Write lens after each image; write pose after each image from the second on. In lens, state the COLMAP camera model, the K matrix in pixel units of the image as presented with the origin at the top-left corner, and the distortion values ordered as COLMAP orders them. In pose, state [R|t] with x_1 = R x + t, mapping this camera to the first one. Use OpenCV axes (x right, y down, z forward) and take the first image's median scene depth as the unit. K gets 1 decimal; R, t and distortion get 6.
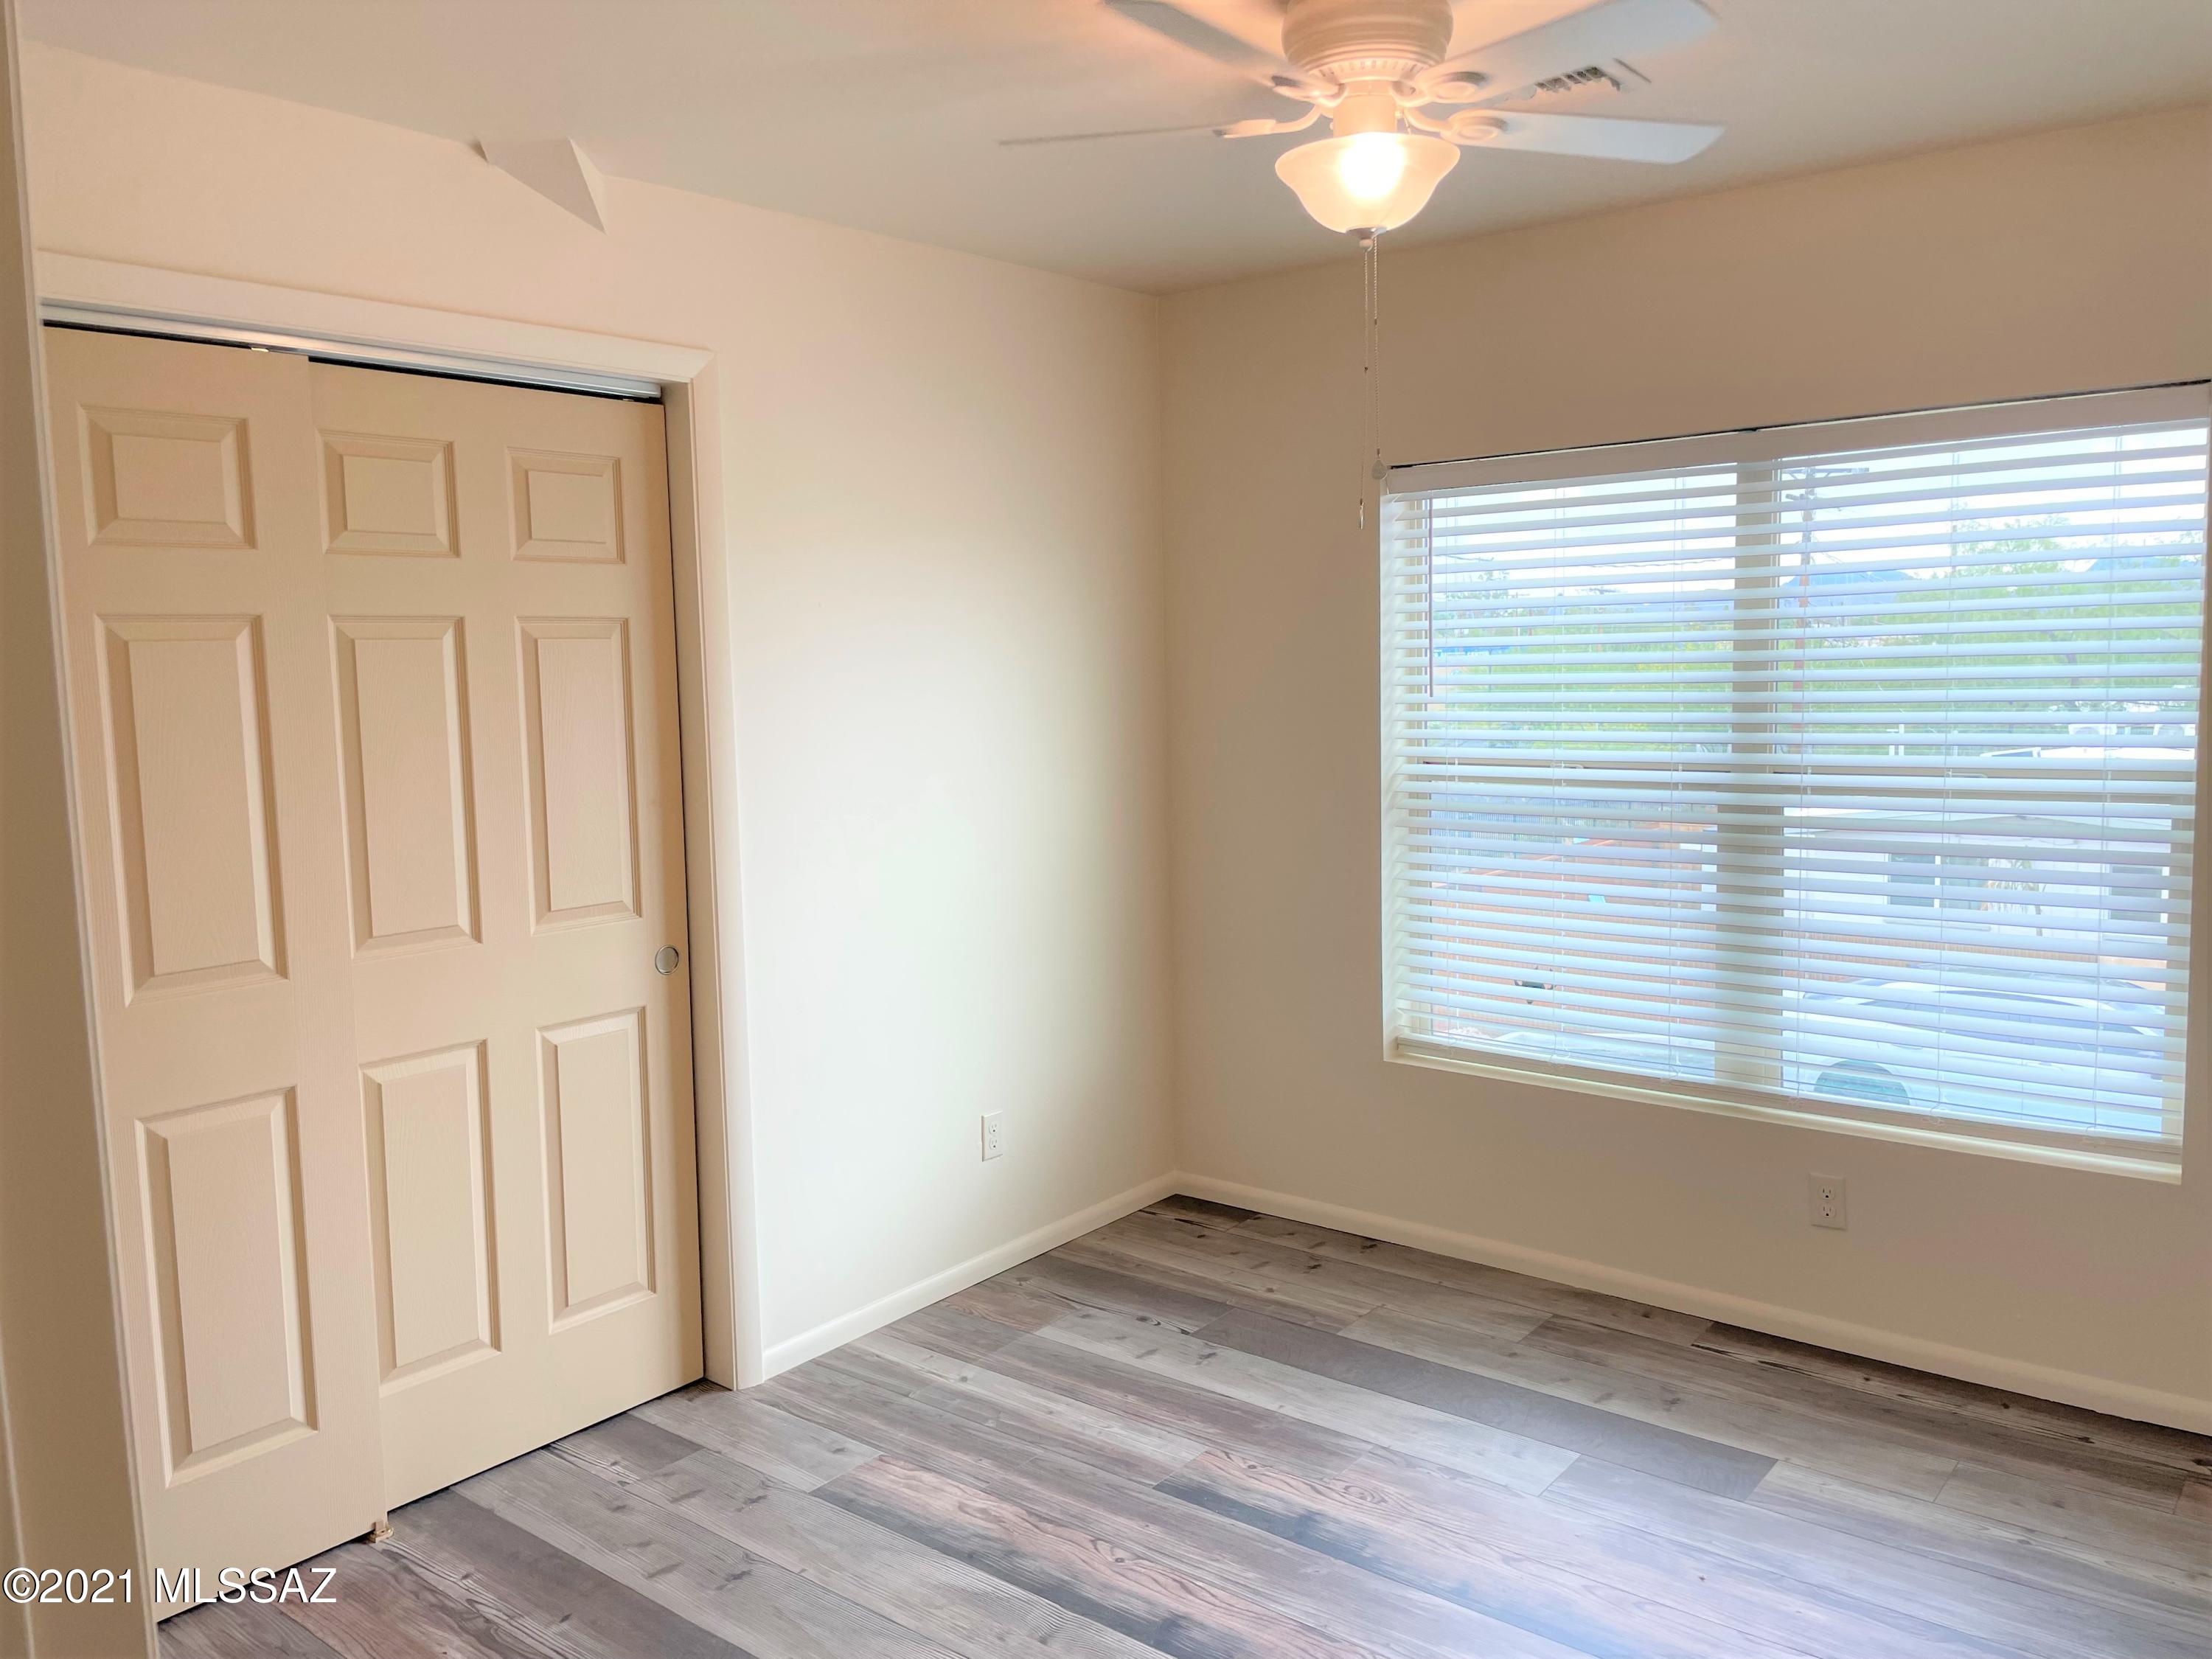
lens RADIAL K [[1677.7, 0, 1111.8], [0, 1677.7, 820.3], [0, 0, 1]] dist [0.076750, -0.106156]
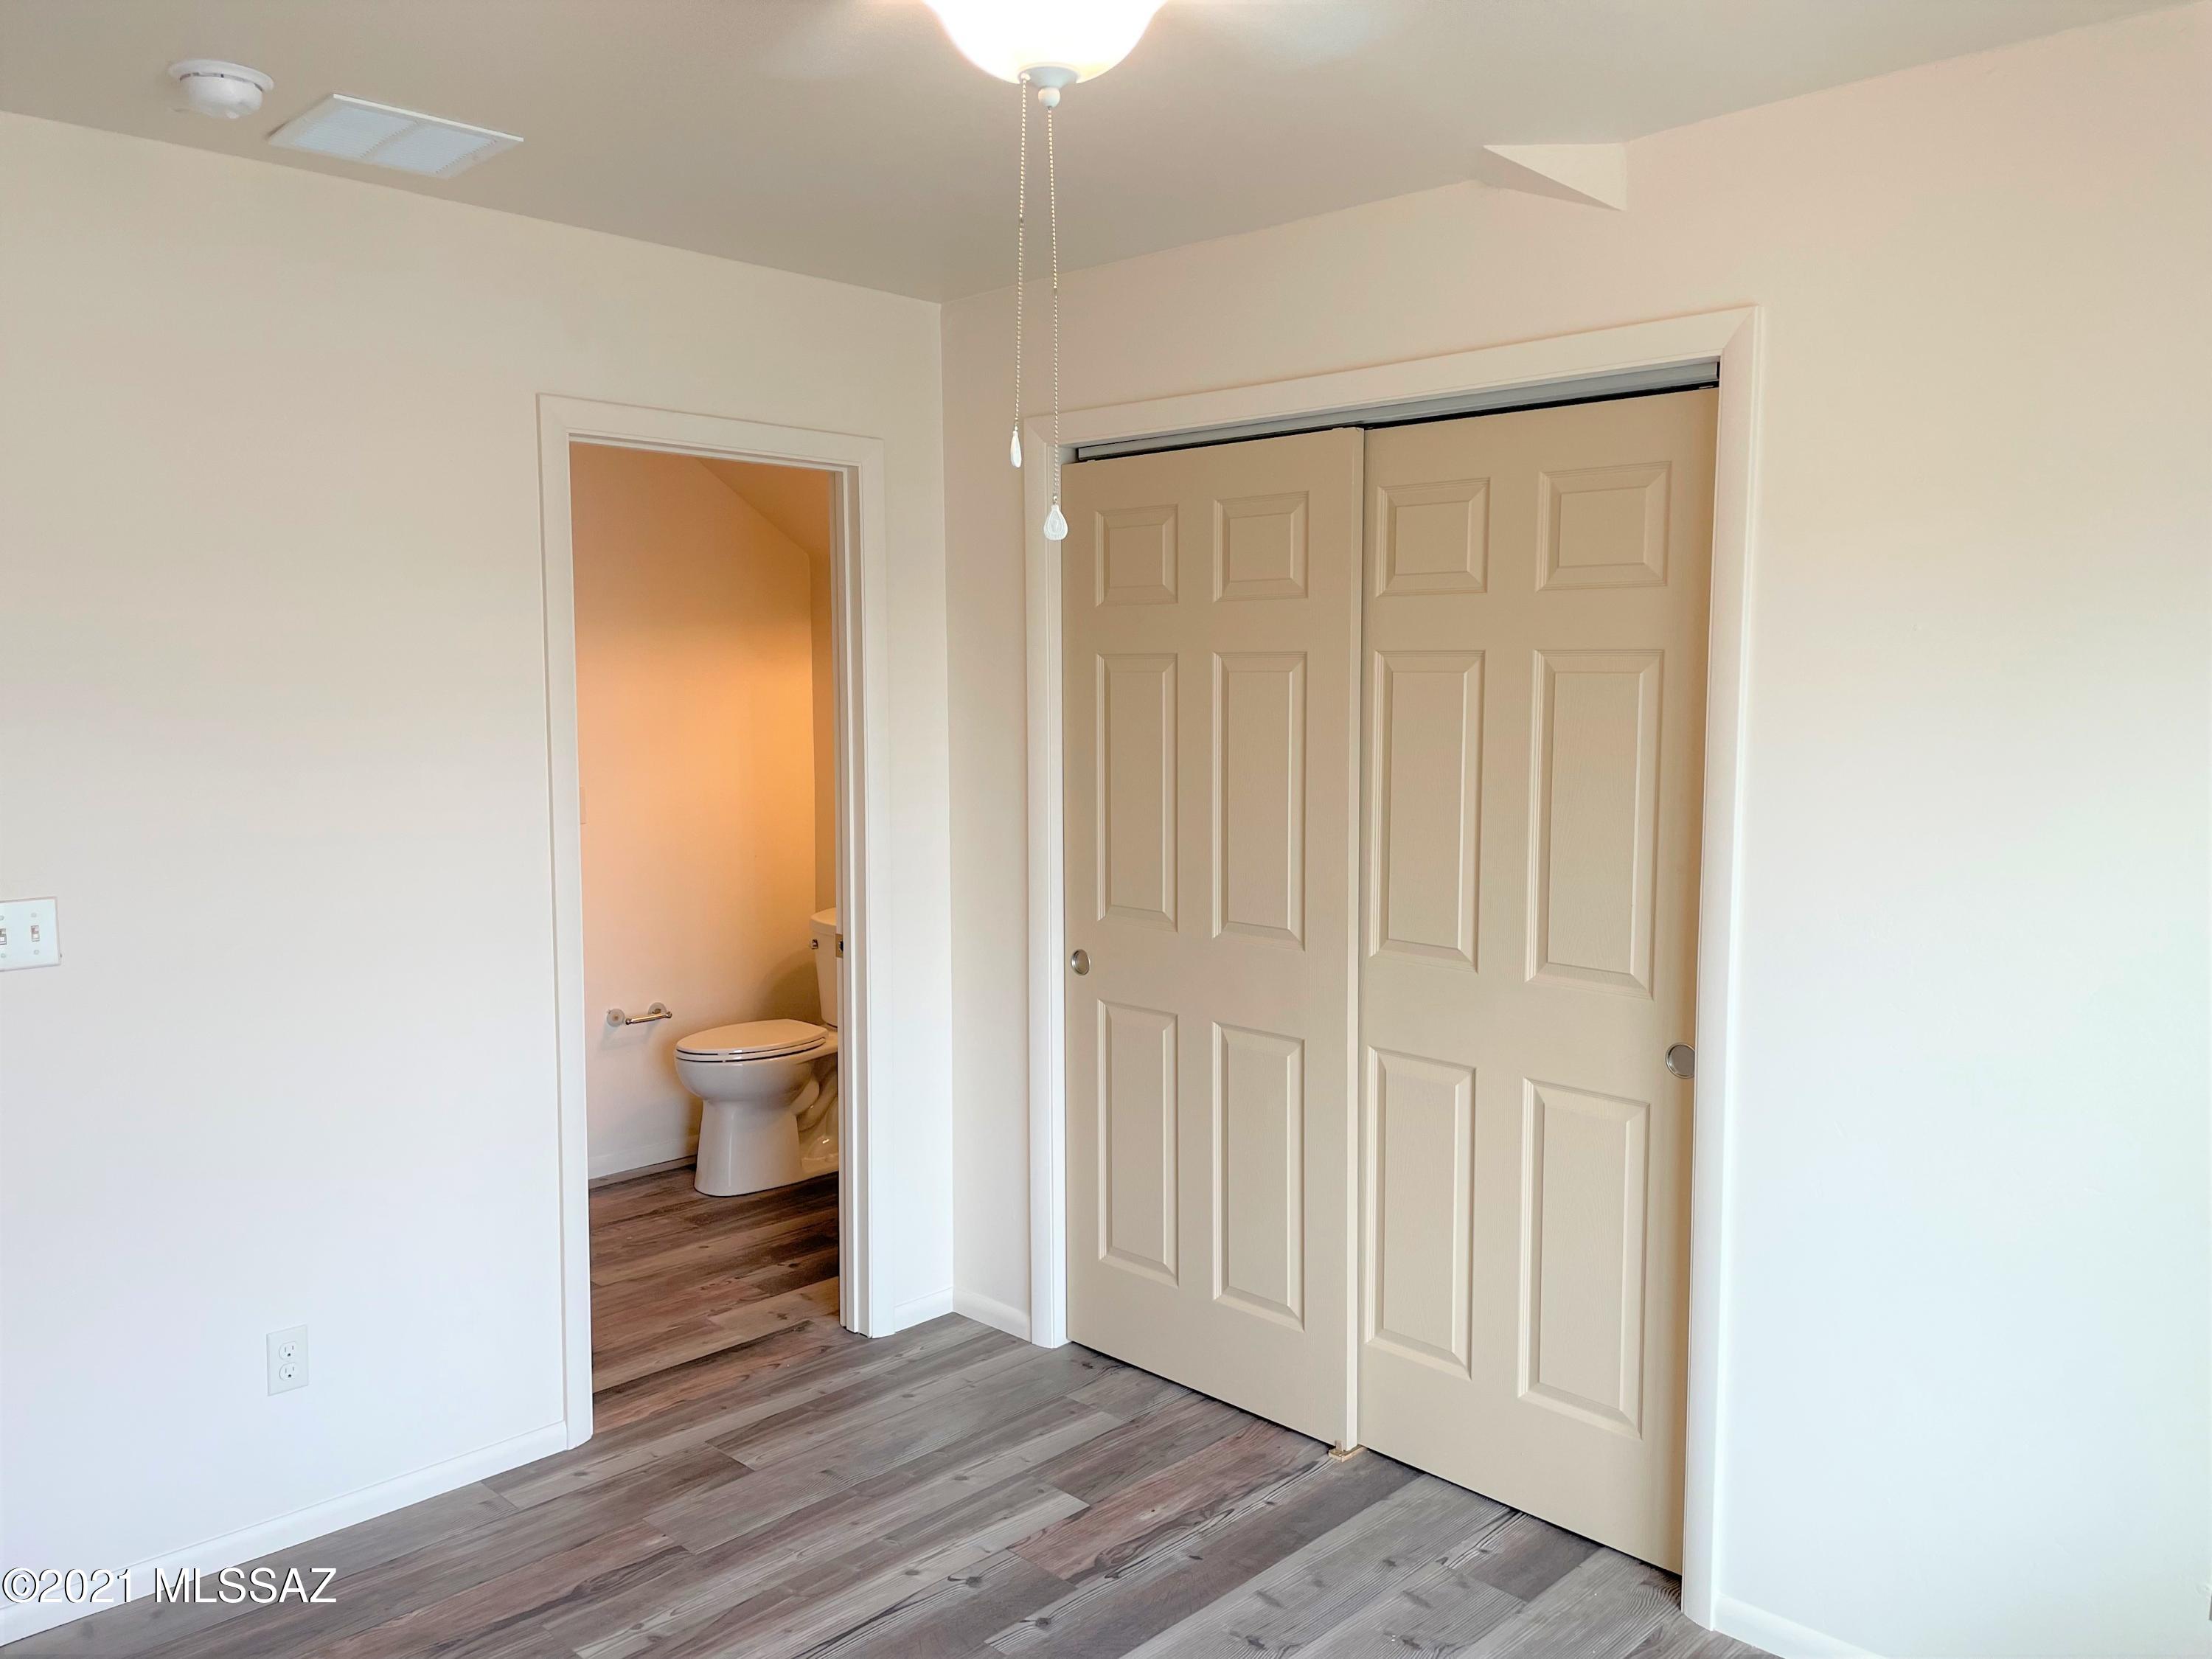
lens RADIAL K [[1677.7, 0, 1120.9], [0, 1677.7, 820.1], [0, 0, 1]] dist [0.076750, -0.106156]
pose [[-0.099704, 0.107120, -0.989234, 0.629921], [-0.101635, 0.987892, 0.117219, -0.113333], [0.989813, 0.112228, -0.087610, 0.861232]]
